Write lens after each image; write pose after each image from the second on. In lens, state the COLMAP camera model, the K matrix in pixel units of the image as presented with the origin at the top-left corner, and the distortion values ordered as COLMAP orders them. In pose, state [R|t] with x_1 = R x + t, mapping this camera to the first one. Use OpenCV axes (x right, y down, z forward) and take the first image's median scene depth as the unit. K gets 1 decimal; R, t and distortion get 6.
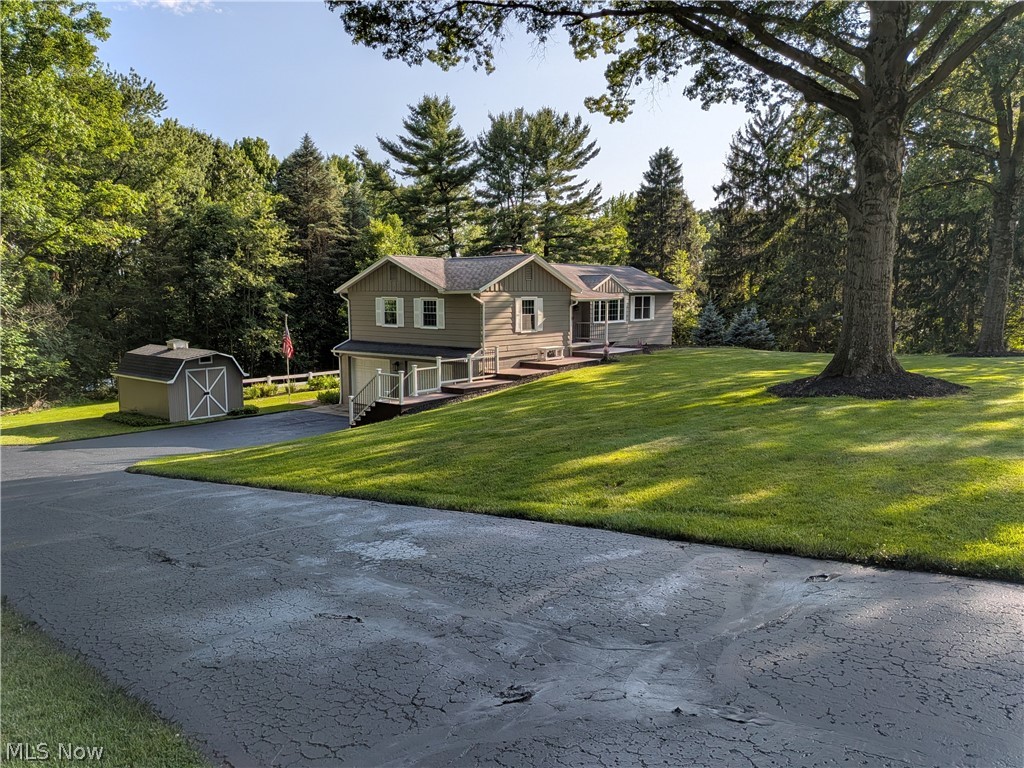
lens RADIAL K [[722.5, 0, 512.0], [0, 722.5, 384.0], [0, 0, 1]] dist [0.062640, -0.001244]
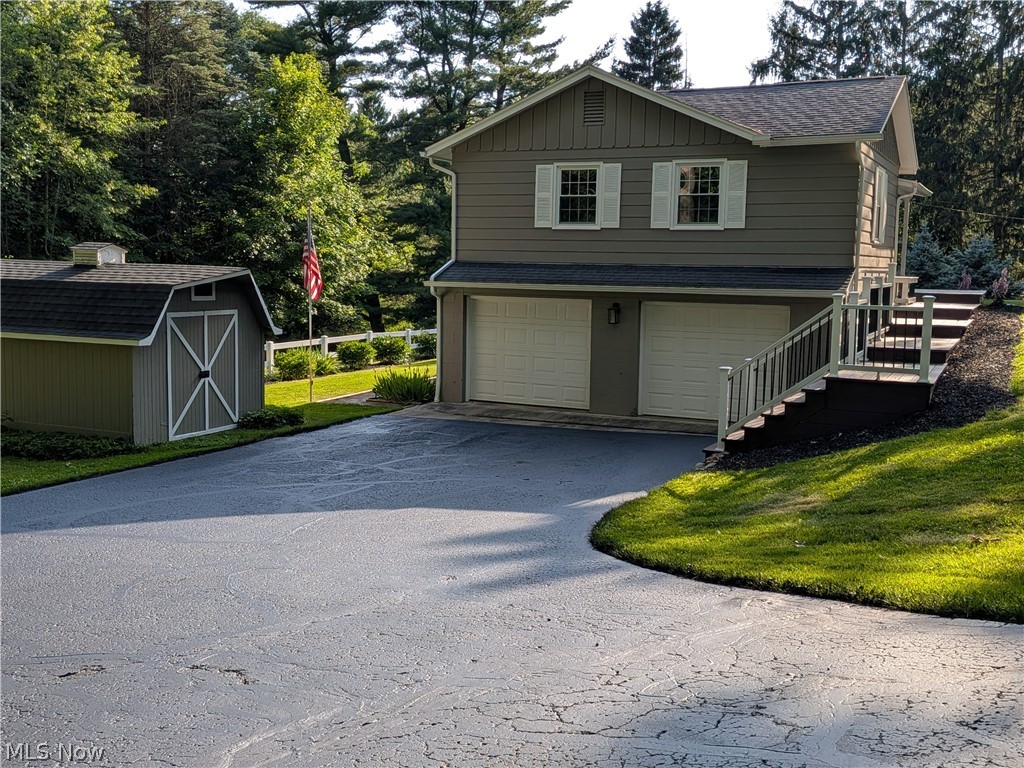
lens RADIAL K [[1082.4, 0, 512.0], [0, 1082.4, 384.0], [0, 0, 1]] dist [0.053429, -0.009887]
pose [[0.970927, -0.009109, 0.239202, -0.321060], [0.011141, 0.999912, -0.007143, 0.019746], [-0.239116, 0.009601, 0.970943, 0.304158]]
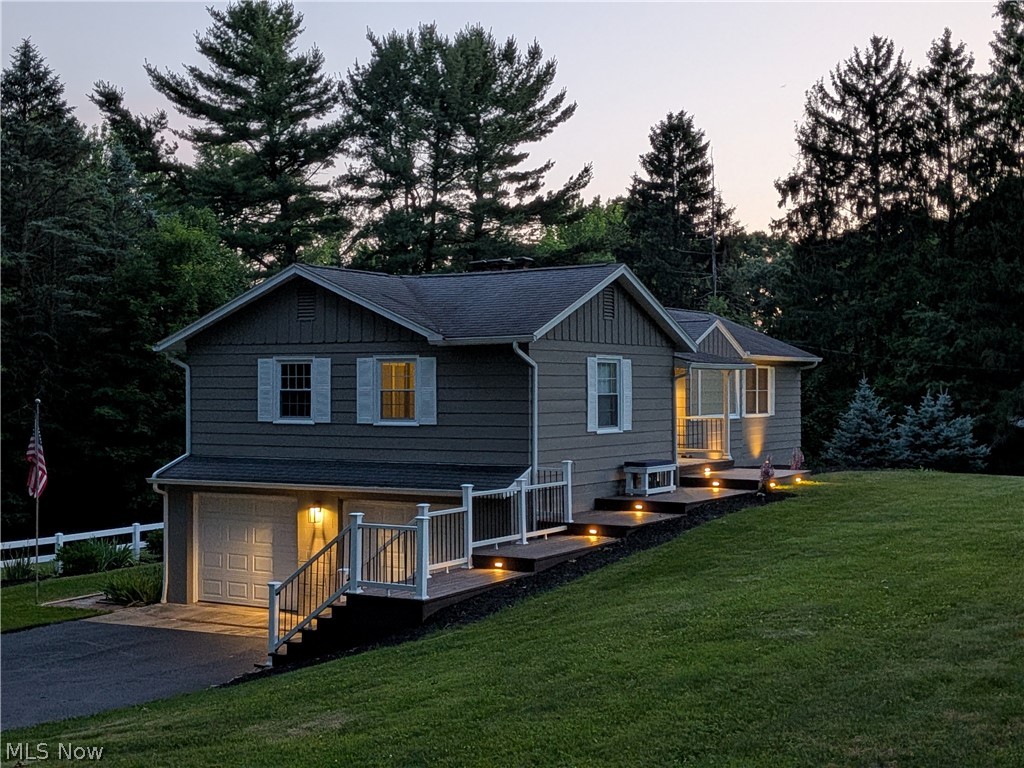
lens RADIAL K [[1332.5, 0, 512.0], [0, 1332.5, 384.0], [0, 0, 1]] dist [0.095576, -0.024620]
pose [[0.989575, 0.001495, 0.144013, -0.133532], [0.016969, 0.991771, -0.126895, 0.003005], [-0.143017, 0.128016, 0.981406, 0.151586]]
